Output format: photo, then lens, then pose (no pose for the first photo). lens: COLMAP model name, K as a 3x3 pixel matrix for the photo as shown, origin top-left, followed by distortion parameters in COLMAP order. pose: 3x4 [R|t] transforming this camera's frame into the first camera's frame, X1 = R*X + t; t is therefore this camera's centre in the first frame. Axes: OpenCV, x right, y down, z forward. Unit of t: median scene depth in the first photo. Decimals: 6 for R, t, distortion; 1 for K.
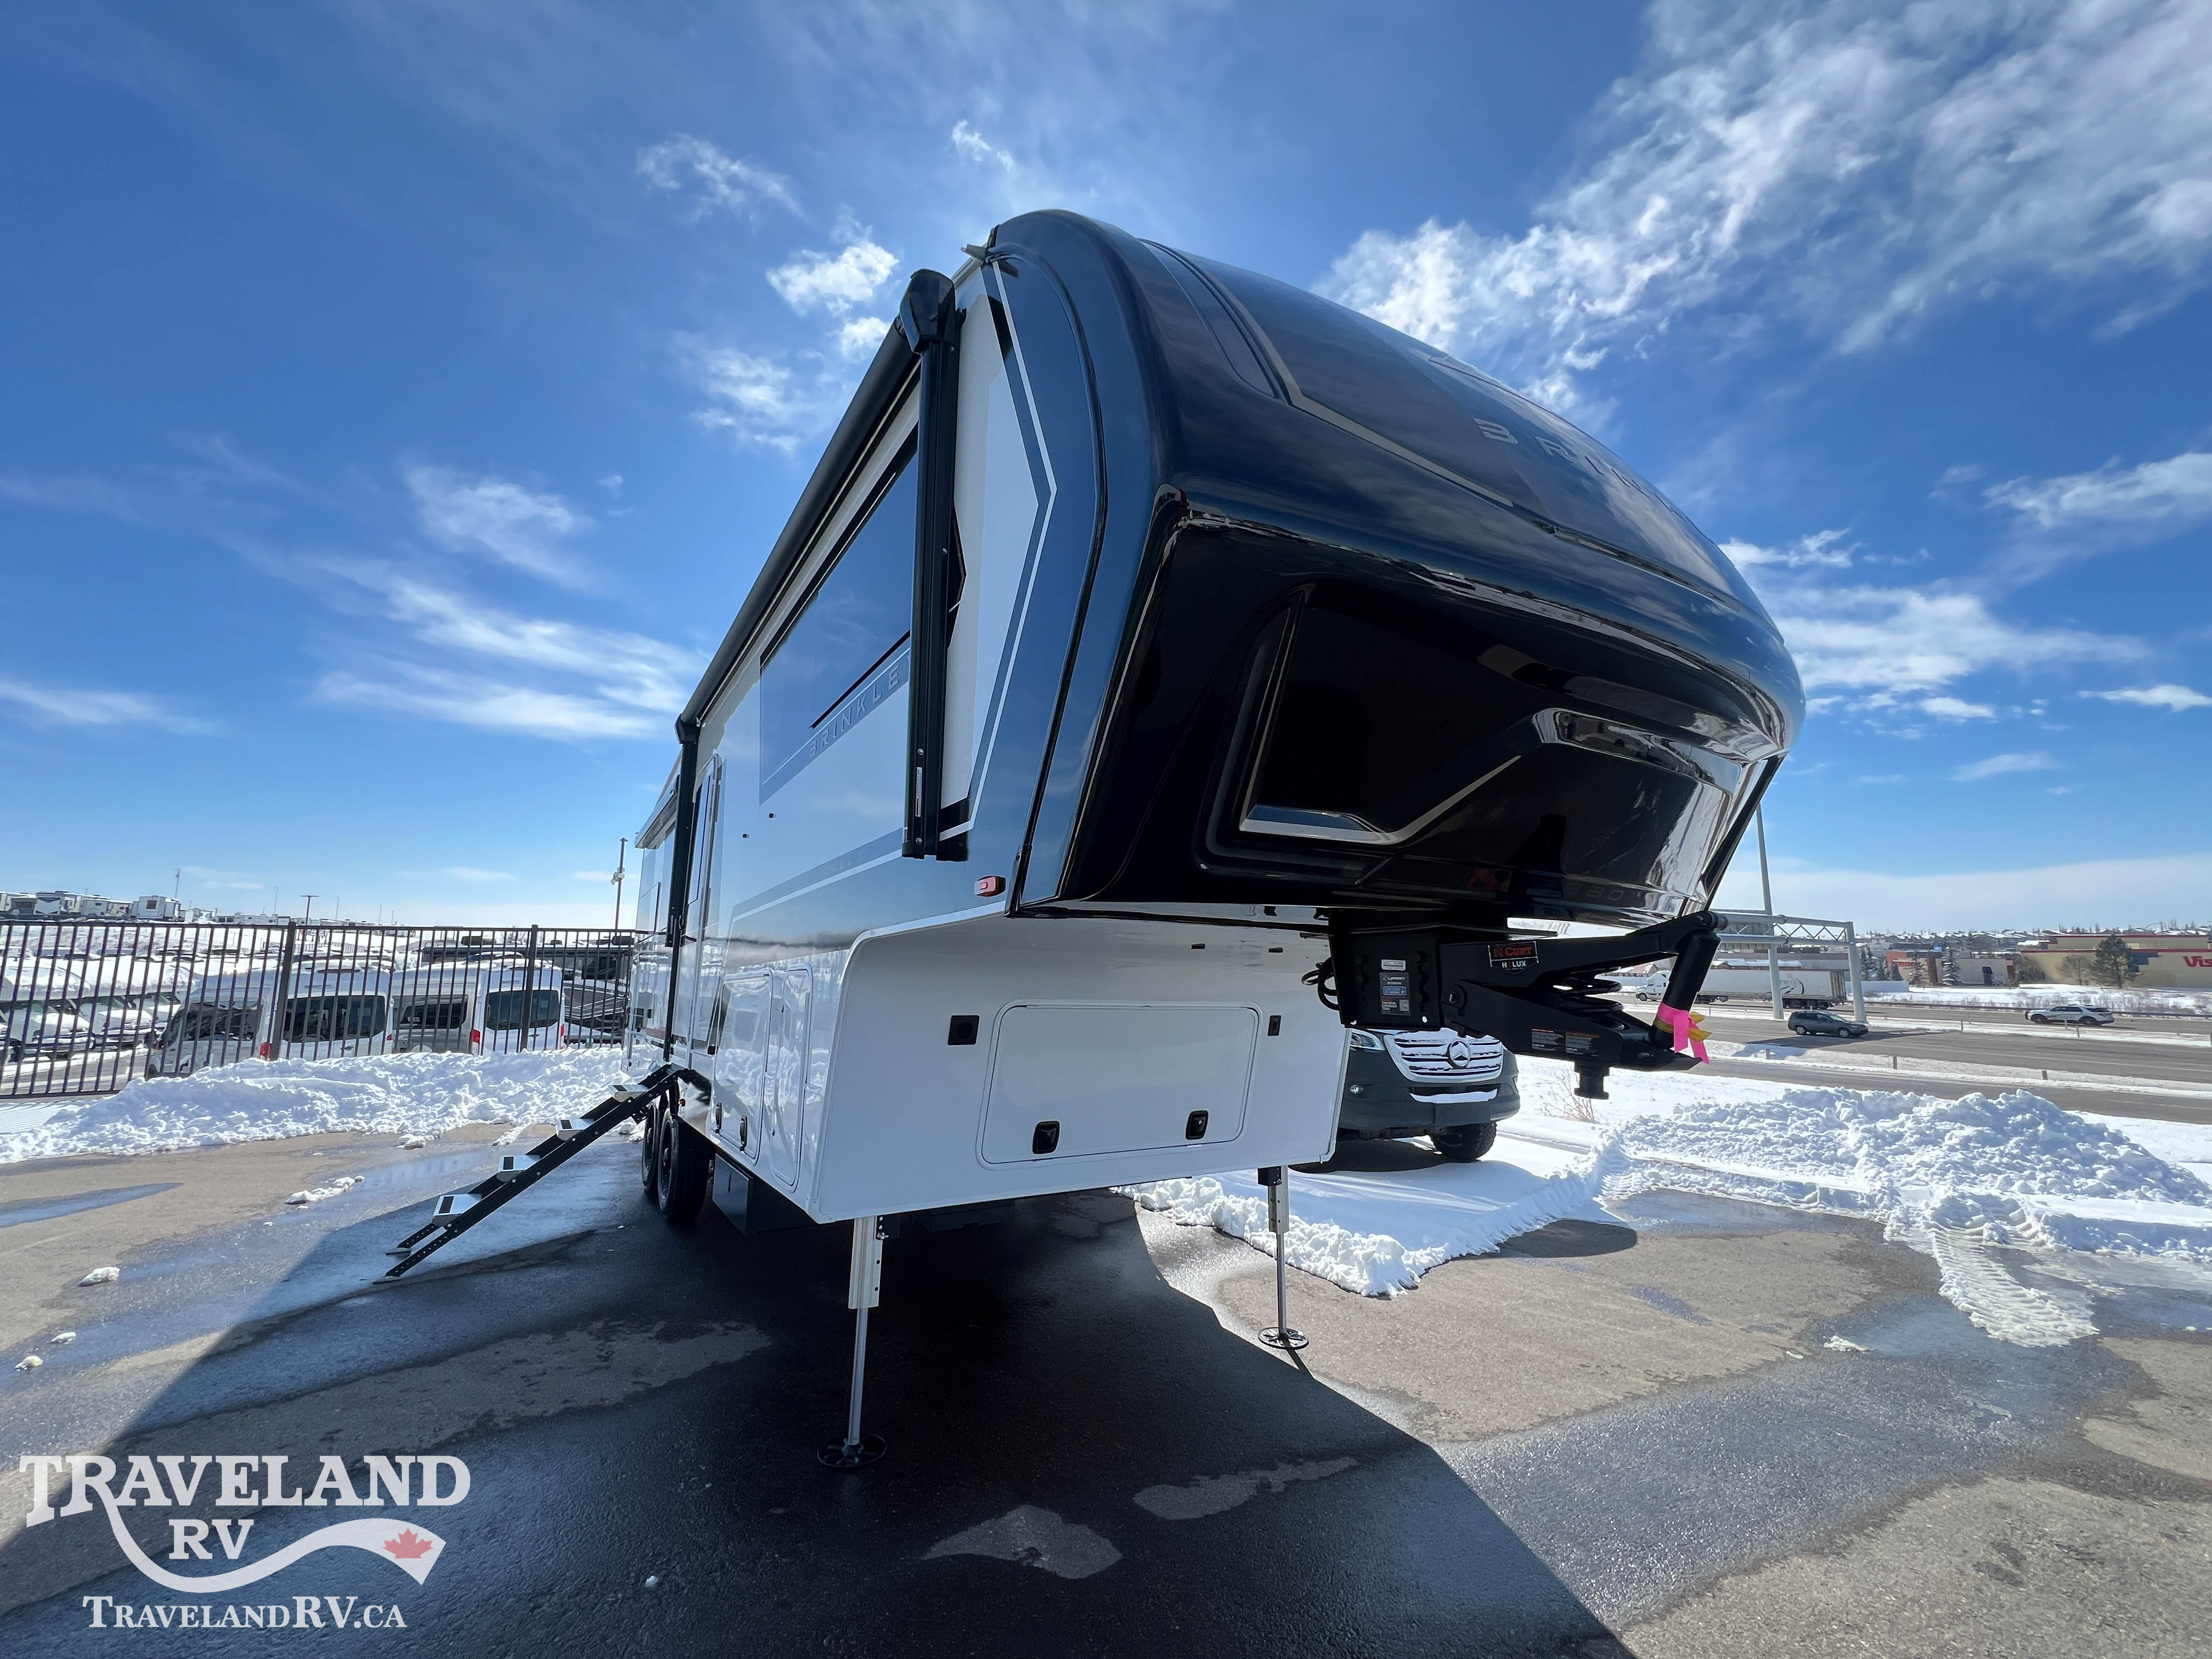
lens RADIAL K [[893.9, 0, 1106.6], [0, 893.9, 835.1], [0, 0, 1]] dist [0.001401, 0.000043]
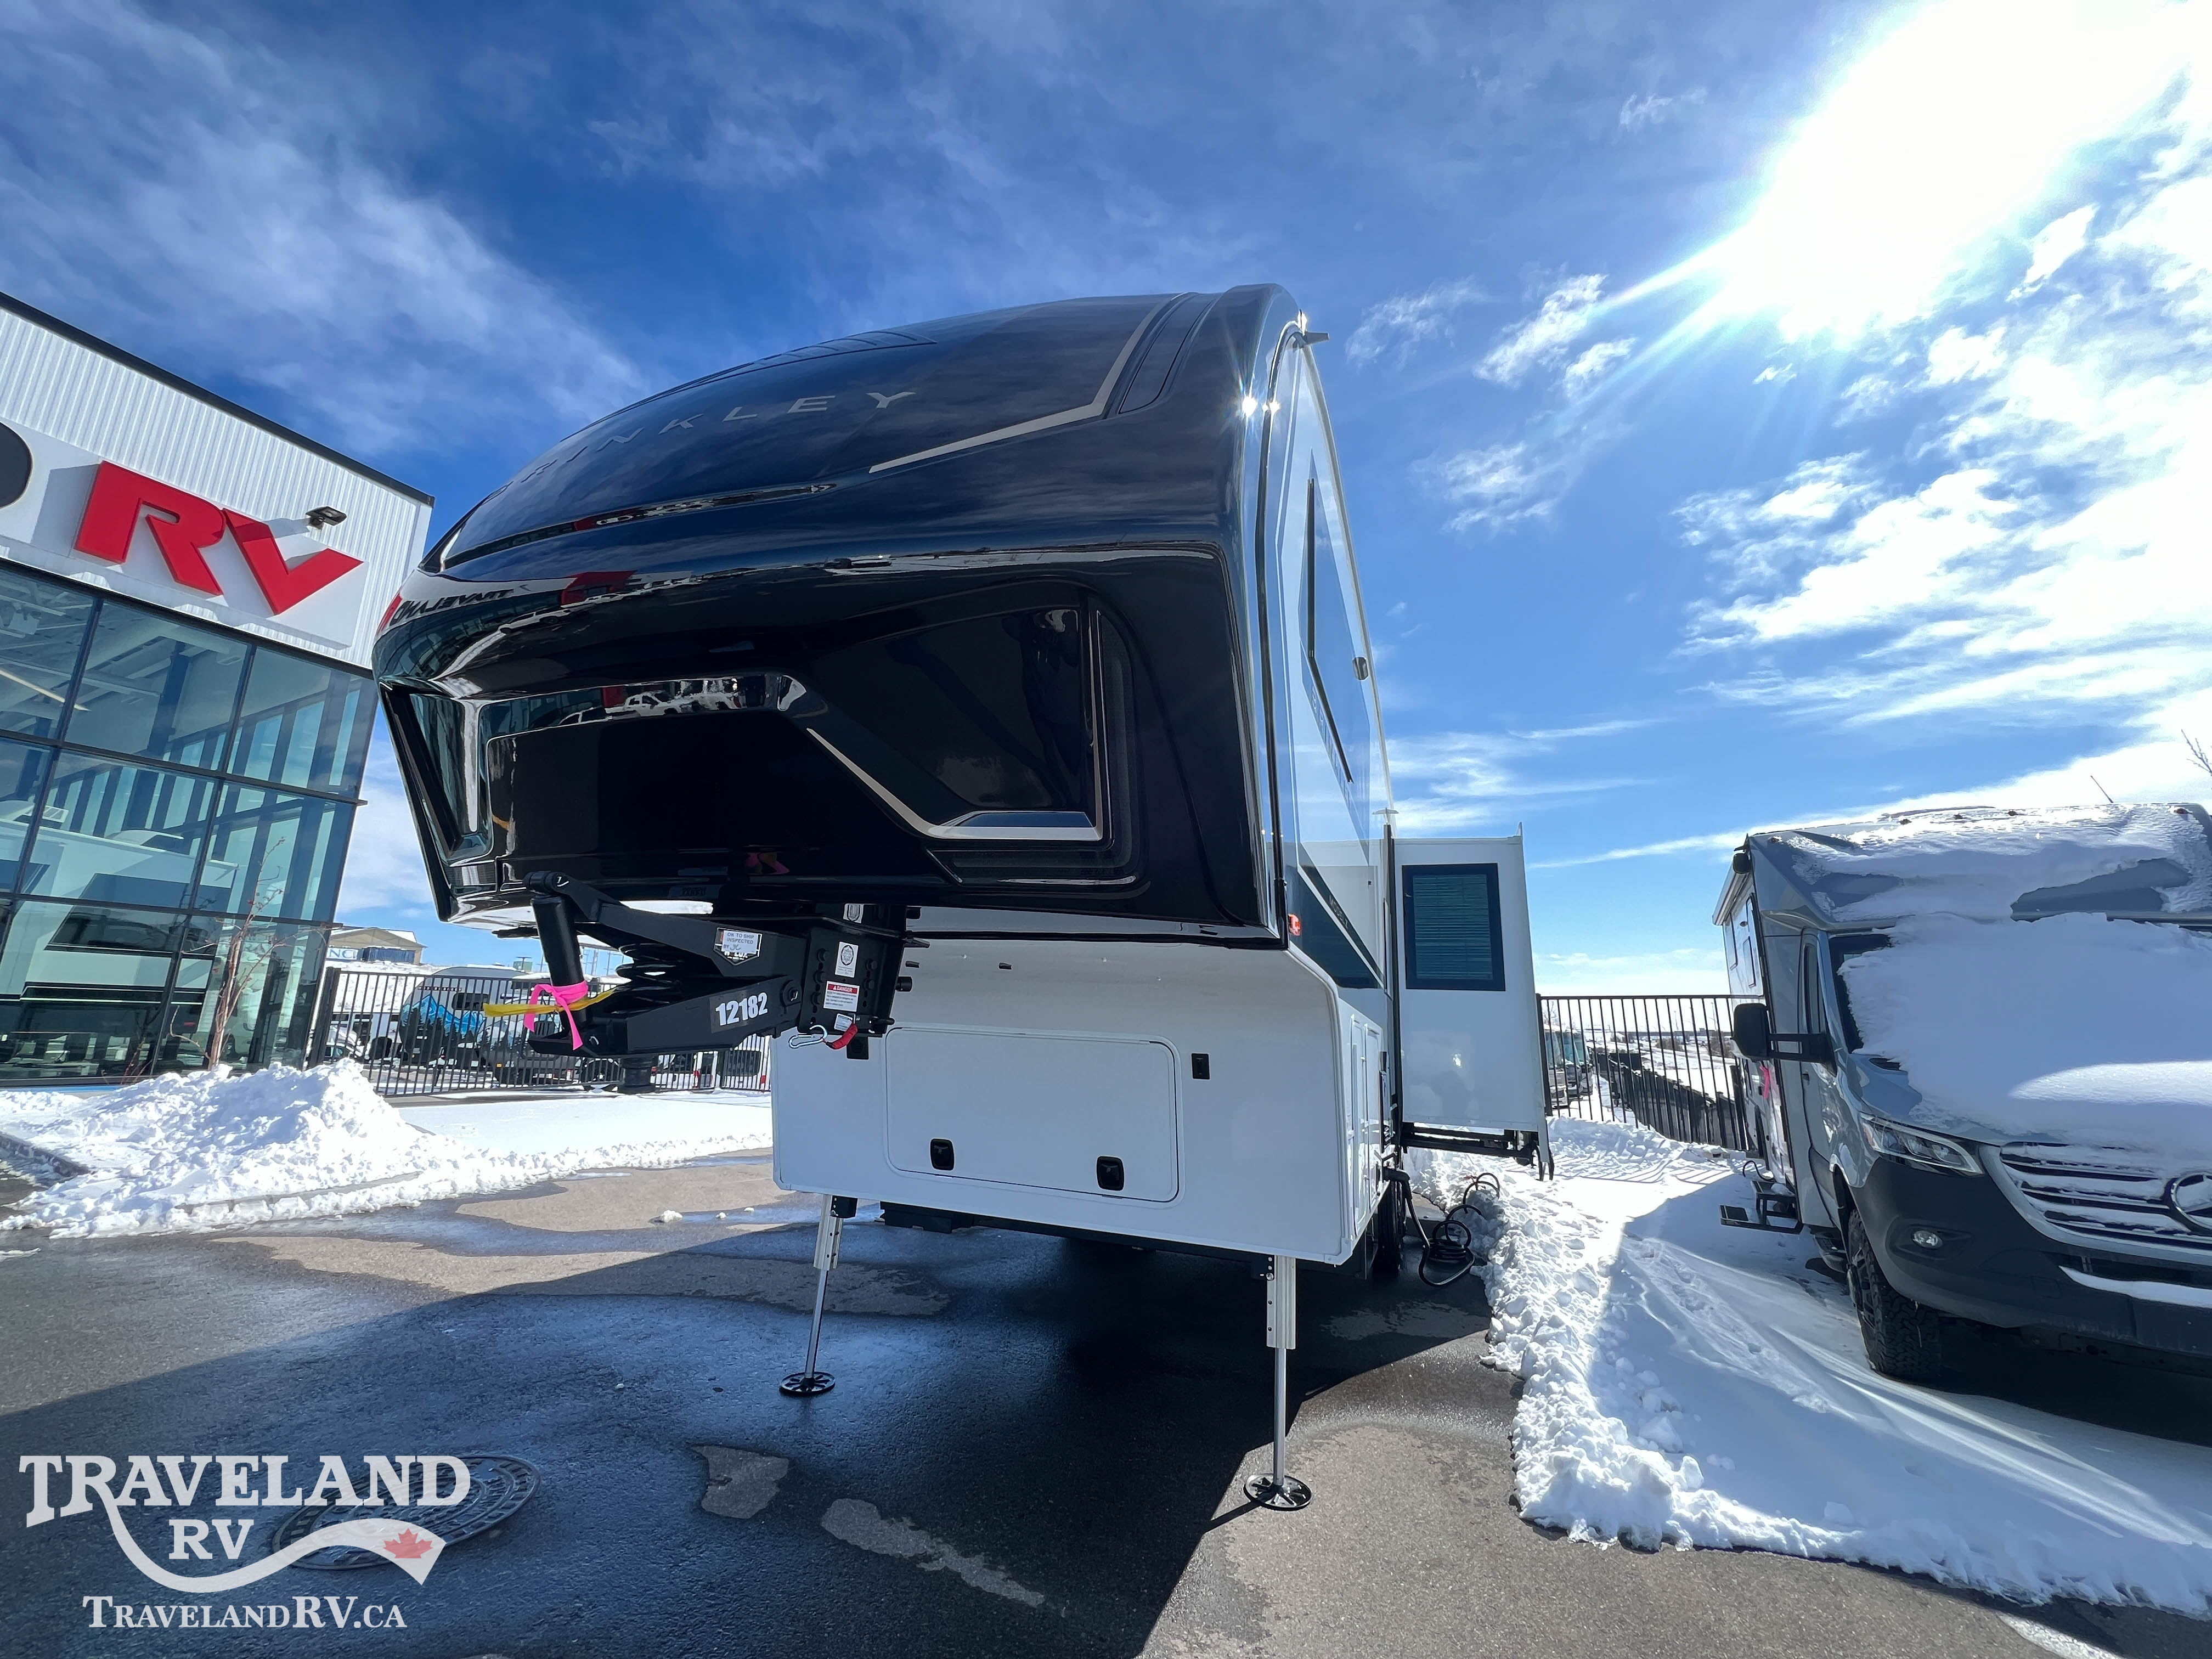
lens RADIAL K [[884.3, 0, 1103.5], [0, 884.3, 814.5], [0, 0, 1]] dist [0.002249, 0.000083]
pose [[0.609268, -0.178665, -0.772574, 0.442539], [0.088820, 0.983532, -0.157405, 0.062204], [0.787974, 0.027281, 0.615104, 0.235410]]
